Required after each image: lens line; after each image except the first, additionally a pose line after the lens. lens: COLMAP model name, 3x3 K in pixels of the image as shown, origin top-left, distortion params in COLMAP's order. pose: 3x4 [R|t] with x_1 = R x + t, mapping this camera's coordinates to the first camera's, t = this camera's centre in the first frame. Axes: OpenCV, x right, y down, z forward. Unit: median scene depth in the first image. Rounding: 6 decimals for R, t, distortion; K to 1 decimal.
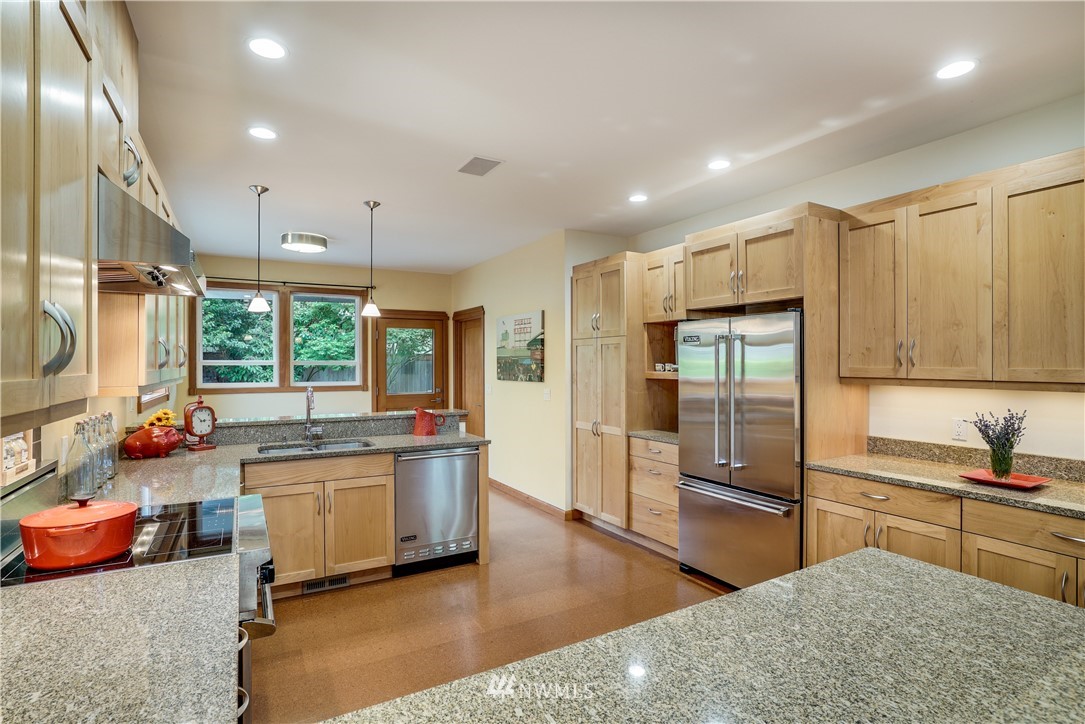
lens RADIAL K [[535.8, 0, 532.3], [0, 535.8, 364.3], [0, 0, 1]] dist [-0.046555, 0.016504]
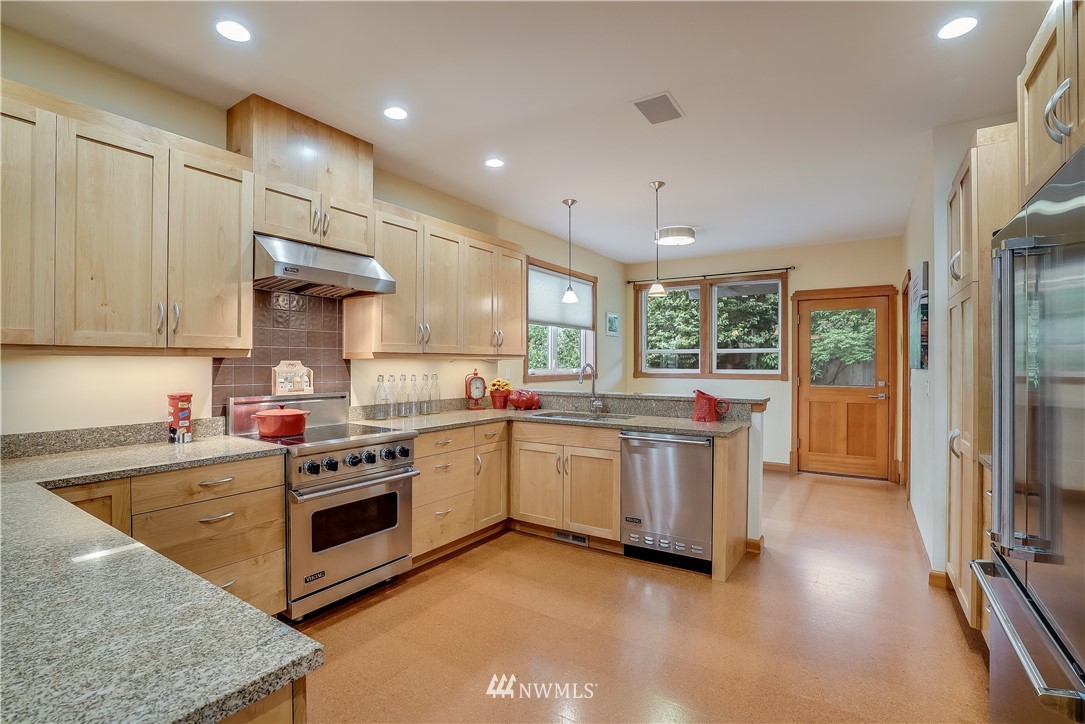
lens RADIAL K [[499.3, 0, 532.9], [0, 499.3, 363.9], [0, 0, 1]] dist [-0.062282, 0.021928]
pose [[0.451319, 0.006023, -0.892342, 0.476733], [-0.005844, 0.999976, 0.003795, 0.037228], [0.892344, 0.003502, 0.451343, 0.412325]]
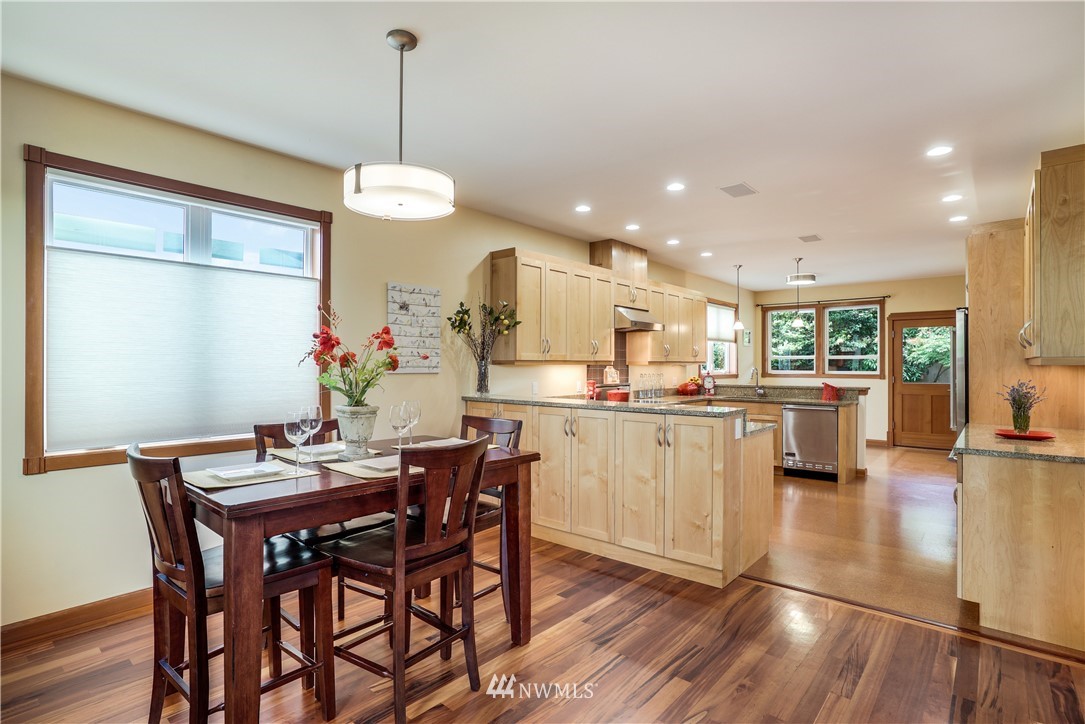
lens RADIAL K [[535.8, 0, 532.3], [0, 535.8, 364.3], [0, 0, 1]] dist [-0.046555, 0.016504]
pose [[0.336158, 0.002322, -0.941803, 1.095610], [-0.003910, 0.999992, 0.001070, 0.031013], [0.941797, 0.003323, 0.336165, -0.382336]]
